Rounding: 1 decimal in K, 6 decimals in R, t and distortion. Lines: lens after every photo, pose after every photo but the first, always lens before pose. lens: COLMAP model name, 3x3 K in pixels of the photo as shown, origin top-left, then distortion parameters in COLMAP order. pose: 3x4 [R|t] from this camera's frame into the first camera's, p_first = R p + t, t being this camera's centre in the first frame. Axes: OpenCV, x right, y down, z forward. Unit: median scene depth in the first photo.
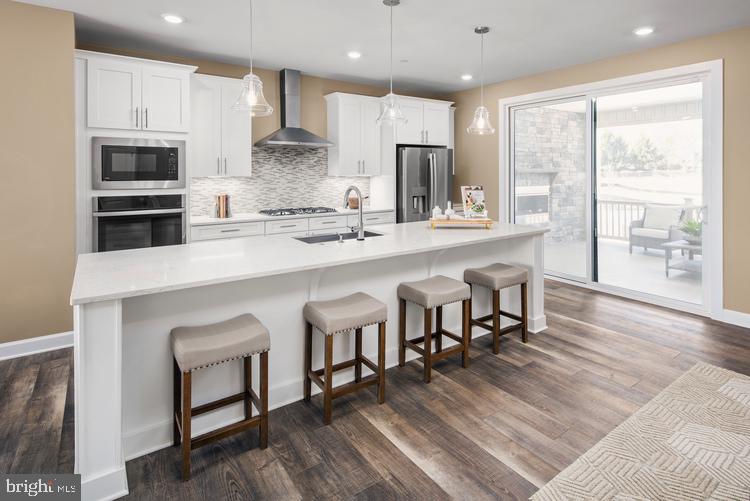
lens RADIAL K [[401.5, 0, 382.4], [0, 401.5, 166.4], [0, 0, 1]] dist [0.006817, 0.000463]
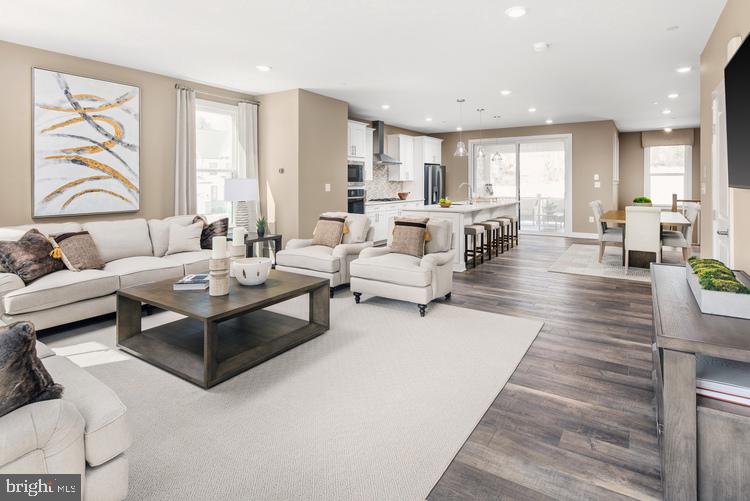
lens RADIAL K [[403.3, 0, 374.1], [0, 403.3, 187.4], [0, 0, 1]] dist [0.000982, -0.000632]
pose [[0.929626, -0.007039, 0.368437, -1.174002], [-0.002688, 0.999661, 0.025881, 0.010666], [-0.368495, -0.025050, 0.929292, -0.854160]]
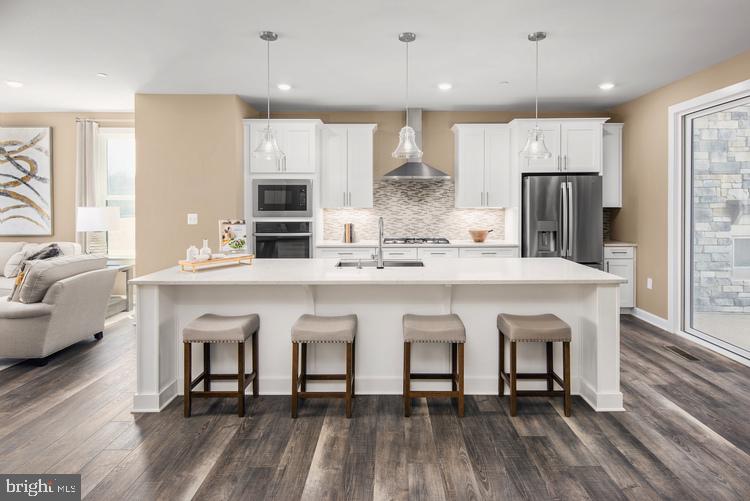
lens RADIAL K [[401.6, 0, 383.4], [0, 401.6, 204.4], [0, 0, 1]] dist [0.004934, -0.000183]
pose [[0.813892, 0.002587, -0.581011, 0.422421], [0.008786, 0.999821, 0.016760, -0.004549], [0.580950, -0.018746, 0.813723, 0.106670]]
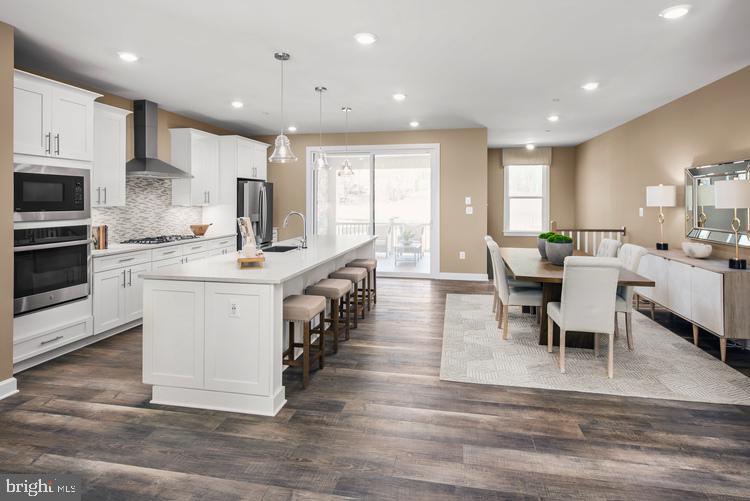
lens RADIAL K [[403.3, 0, 374.1], [0, 403.3, 187.4], [0, 0, 1]] dist [0.000982, -0.000632]
pose [[0.729529, 0.023363, 0.683551, -0.655542], [-0.008772, 0.999654, -0.024806, -0.002691], [-0.683894, 0.012100, 0.729481, -0.180052]]
